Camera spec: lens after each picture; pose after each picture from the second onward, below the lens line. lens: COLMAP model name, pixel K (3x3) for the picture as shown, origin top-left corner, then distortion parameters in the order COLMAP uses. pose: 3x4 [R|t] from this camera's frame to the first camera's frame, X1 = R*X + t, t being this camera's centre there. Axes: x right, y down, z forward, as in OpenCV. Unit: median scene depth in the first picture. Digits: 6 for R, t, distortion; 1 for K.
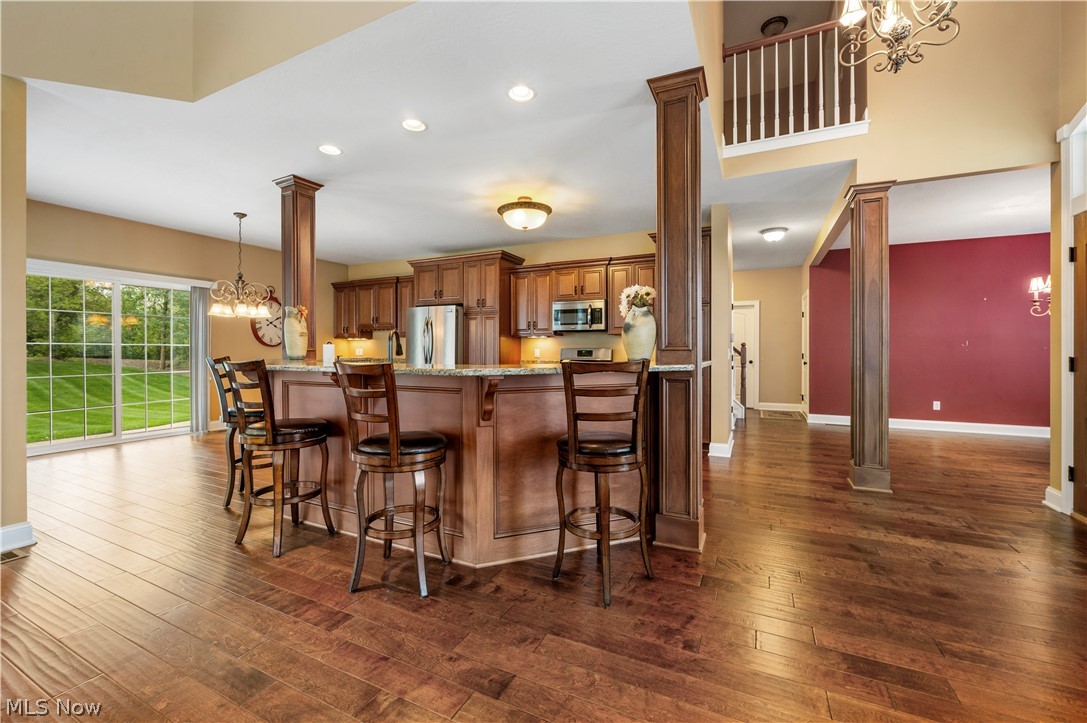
lens RADIAL K [[439.9, 0, 544.0], [0, 439.9, 352.0], [0, 0, 1]] dist [-0.000586, -0.000347]
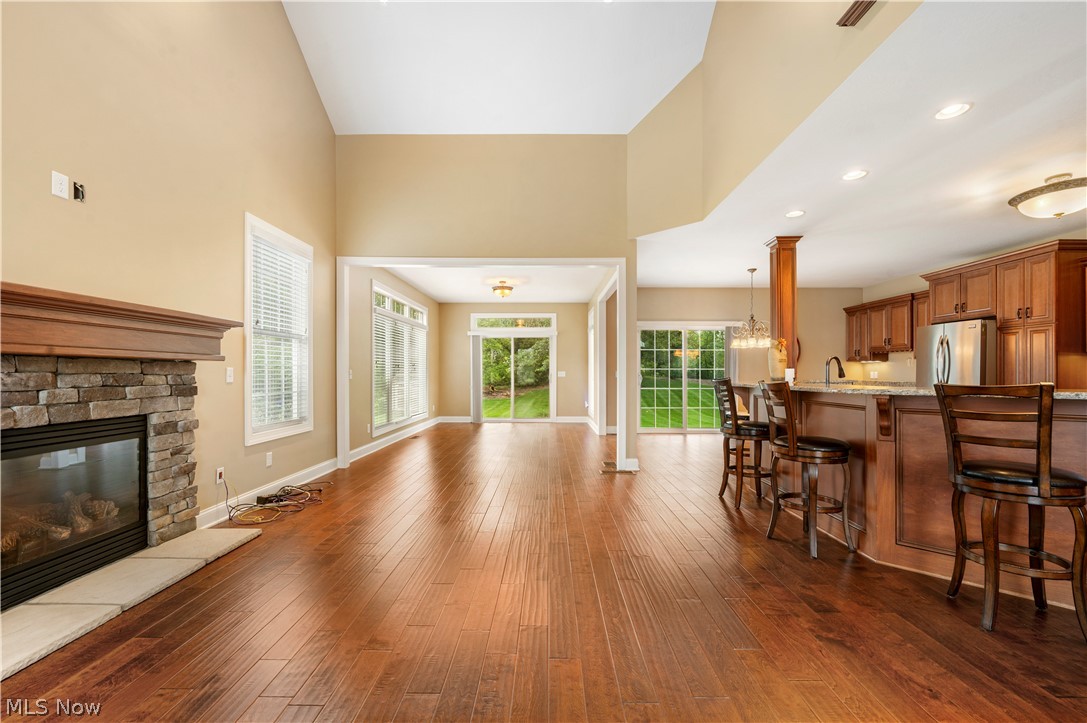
lens RADIAL K [[442.2, 0, 546.7], [0, 442.2, 366.4], [0, 0, 1]] dist [-0.001304, -0.000159]
pose [[0.434418, -0.012294, -0.900627, 0.302098], [-0.004411, 0.999866, -0.015776, -0.000351], [0.900700, 0.010827, 0.434306, -0.164079]]
